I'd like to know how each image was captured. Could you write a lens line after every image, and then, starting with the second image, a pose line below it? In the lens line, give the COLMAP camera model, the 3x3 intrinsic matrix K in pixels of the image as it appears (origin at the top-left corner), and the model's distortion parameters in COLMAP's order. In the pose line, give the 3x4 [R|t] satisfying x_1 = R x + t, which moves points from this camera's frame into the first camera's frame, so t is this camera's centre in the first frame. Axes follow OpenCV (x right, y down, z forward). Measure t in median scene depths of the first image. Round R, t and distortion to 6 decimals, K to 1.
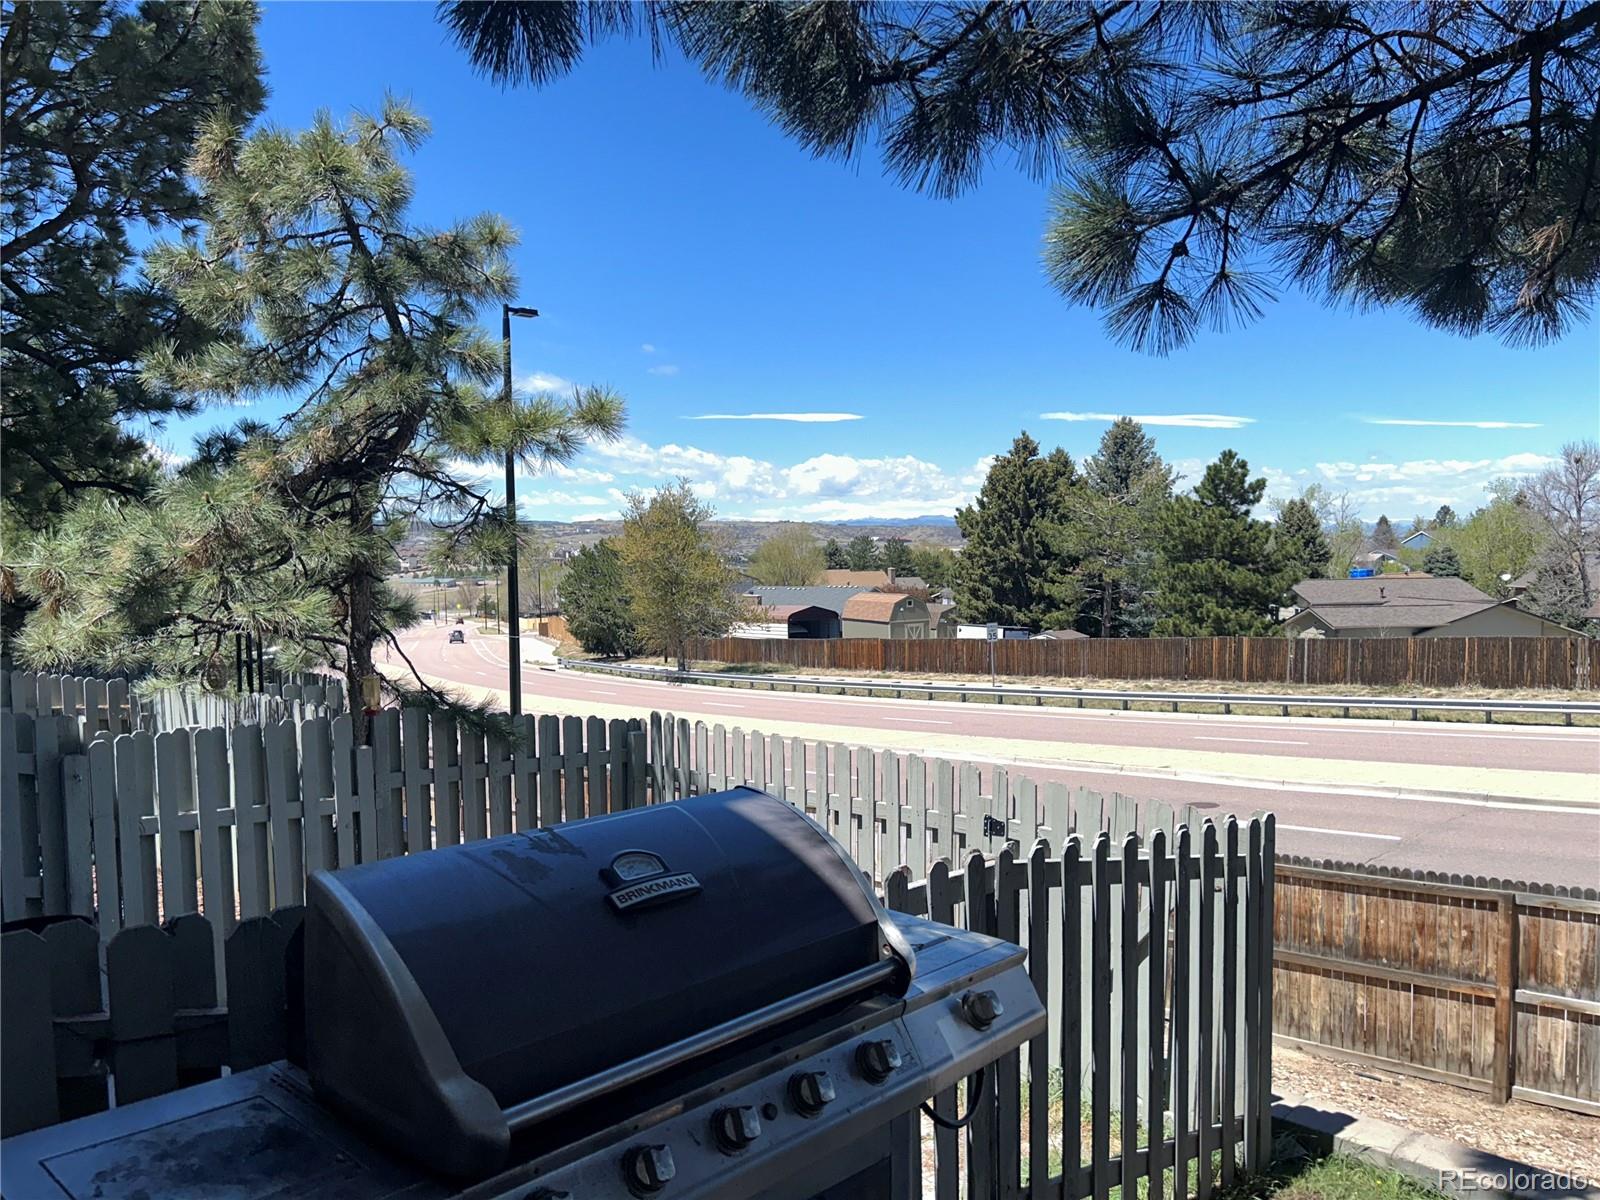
lens RADIAL K [[1192.5, 0, 794.9], [0, 1192.5, 613.6], [0, 0, 1]] dist [0.033352, -0.035914]
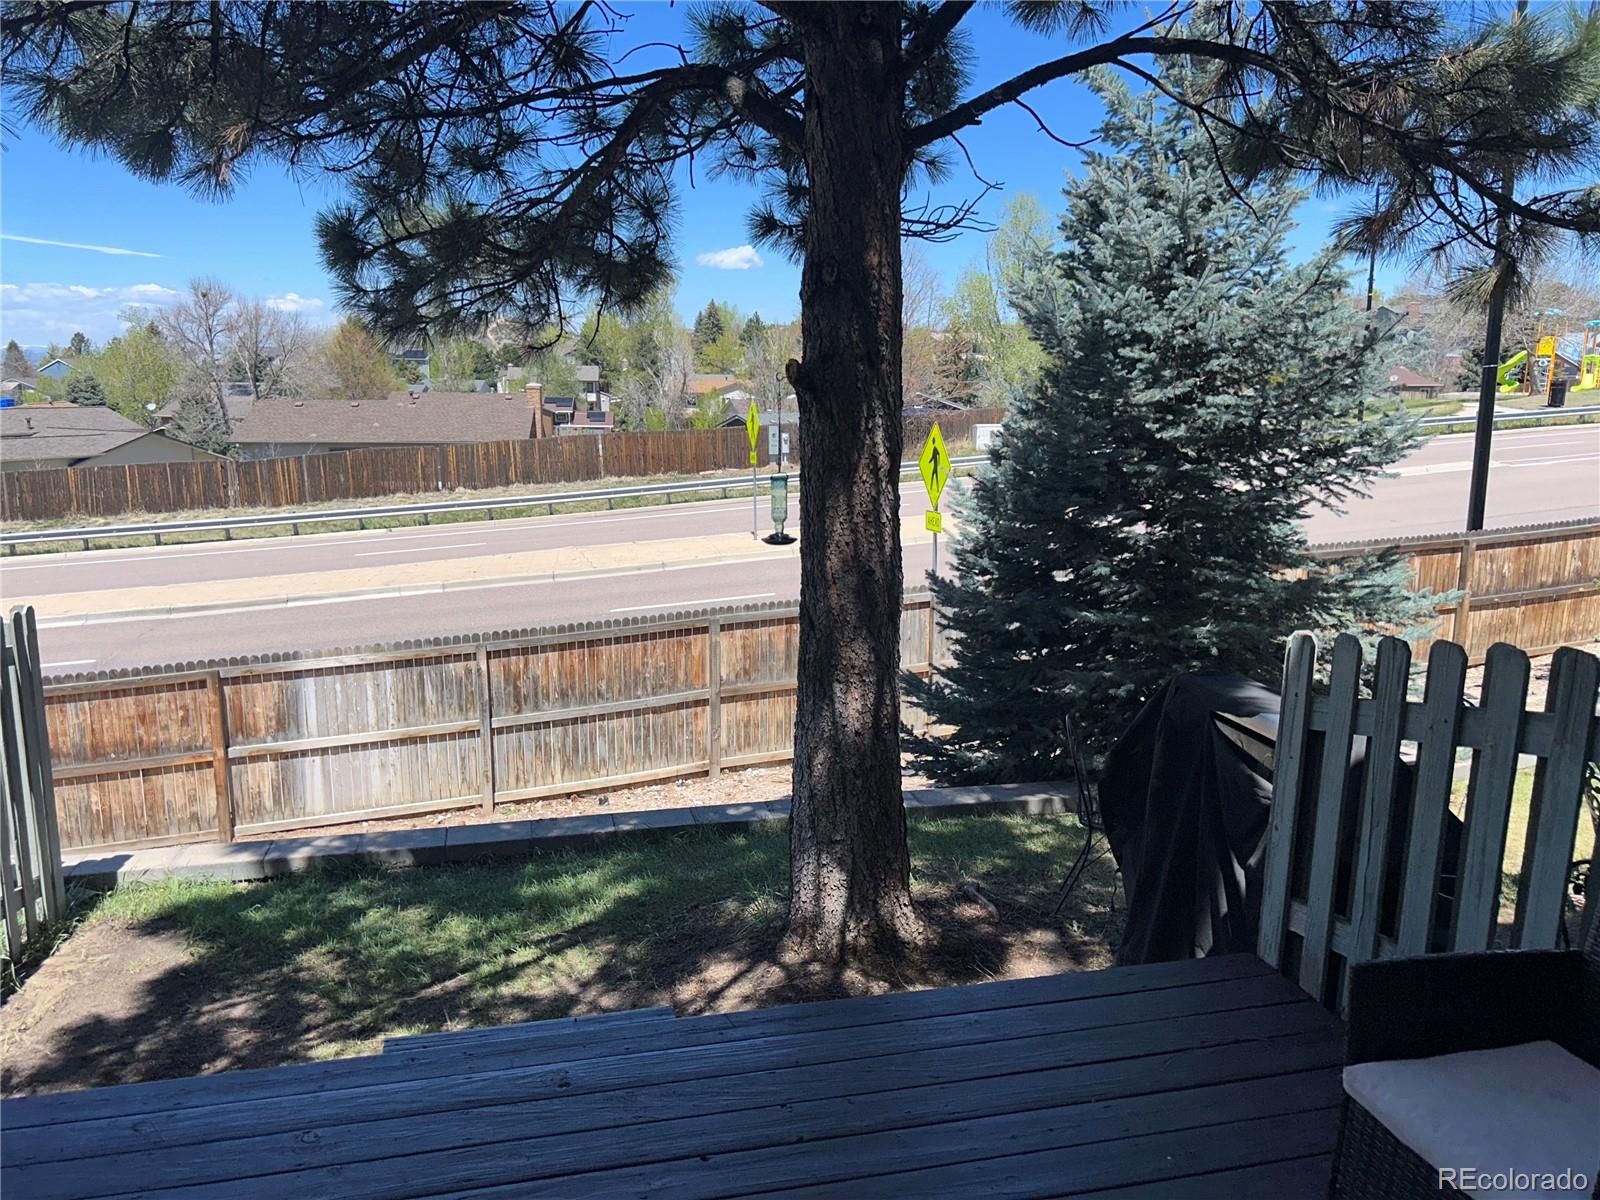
lens RADIAL K [[1192.5, 0, 801.7], [0, 1192.5, 605.7], [0, 0, 1]] dist [0.033352, -0.035914]
pose [[0.516731, -0.148862, 0.843107, -0.084588], [0.036145, 0.987683, 0.152236, 0.011880], [-0.855384, -0.048191, 0.515747, -0.089646]]
